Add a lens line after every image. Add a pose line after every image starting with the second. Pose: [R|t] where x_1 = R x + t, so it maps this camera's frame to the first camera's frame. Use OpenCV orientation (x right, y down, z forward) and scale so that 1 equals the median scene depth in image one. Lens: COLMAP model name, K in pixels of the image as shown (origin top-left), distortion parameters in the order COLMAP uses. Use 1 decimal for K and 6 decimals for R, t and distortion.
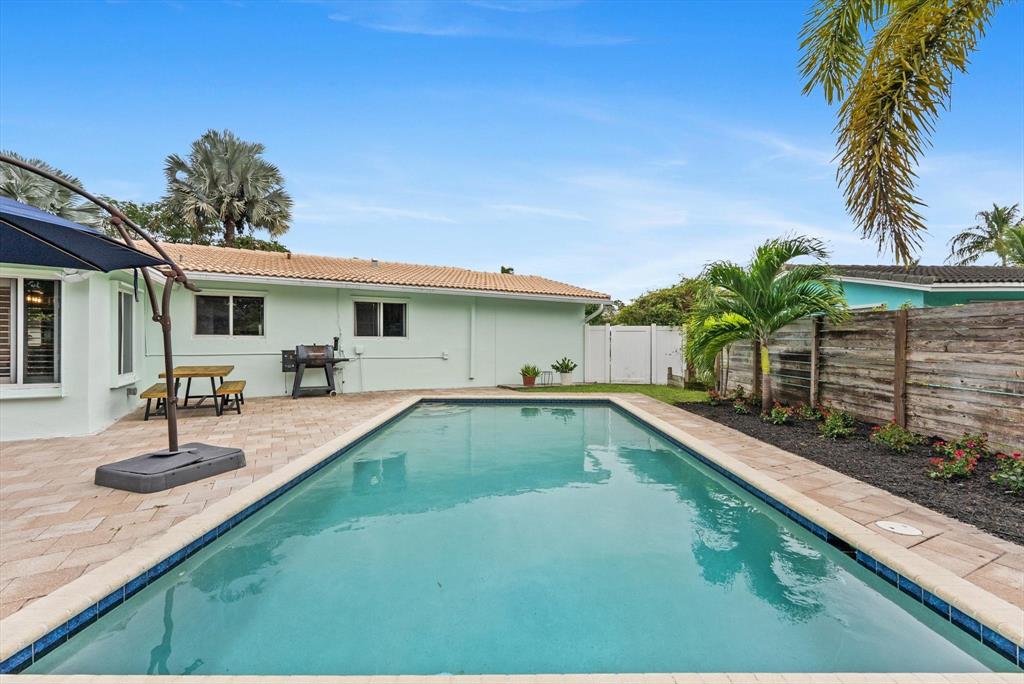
lens RADIAL K [[447.9, 0, 512.0], [0, 447.9, 342.0], [0, 0, 1]] dist [-0.002420, -0.000273]
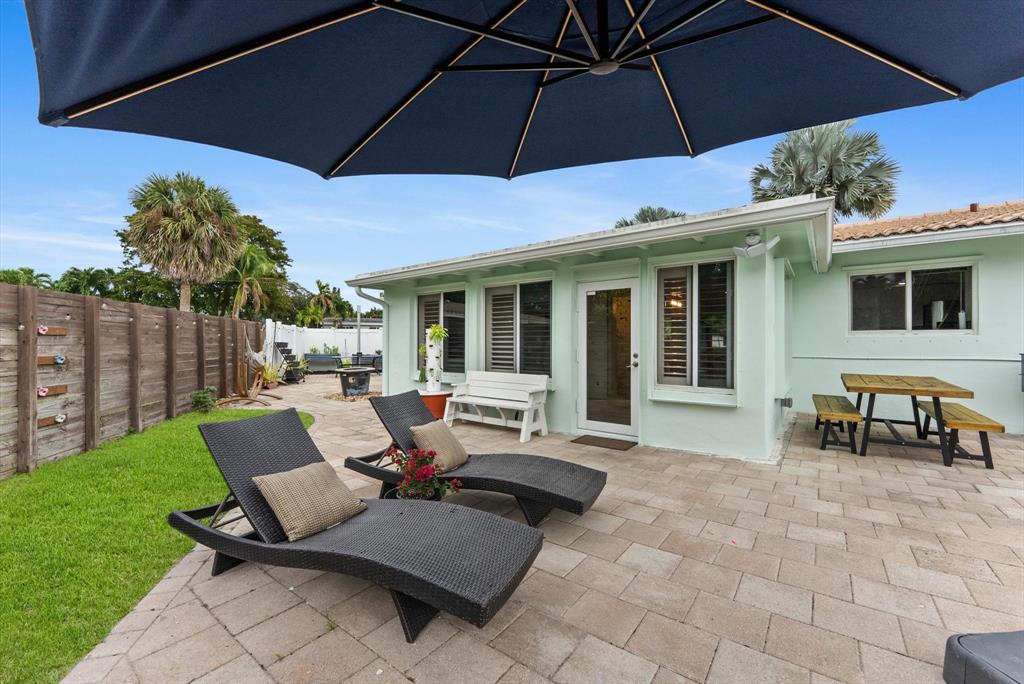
lens RADIAL K [[412.7, 0, 512.6], [0, 412.7, 345.5], [0, 0, 1]] dist [-0.001851, -0.000197]
pose [[0.417941, -0.004123, -0.908465, -0.317716], [-0.000392, 0.999989, -0.004718, 0.011126], [0.908474, 0.002328, 0.417935, 0.209346]]
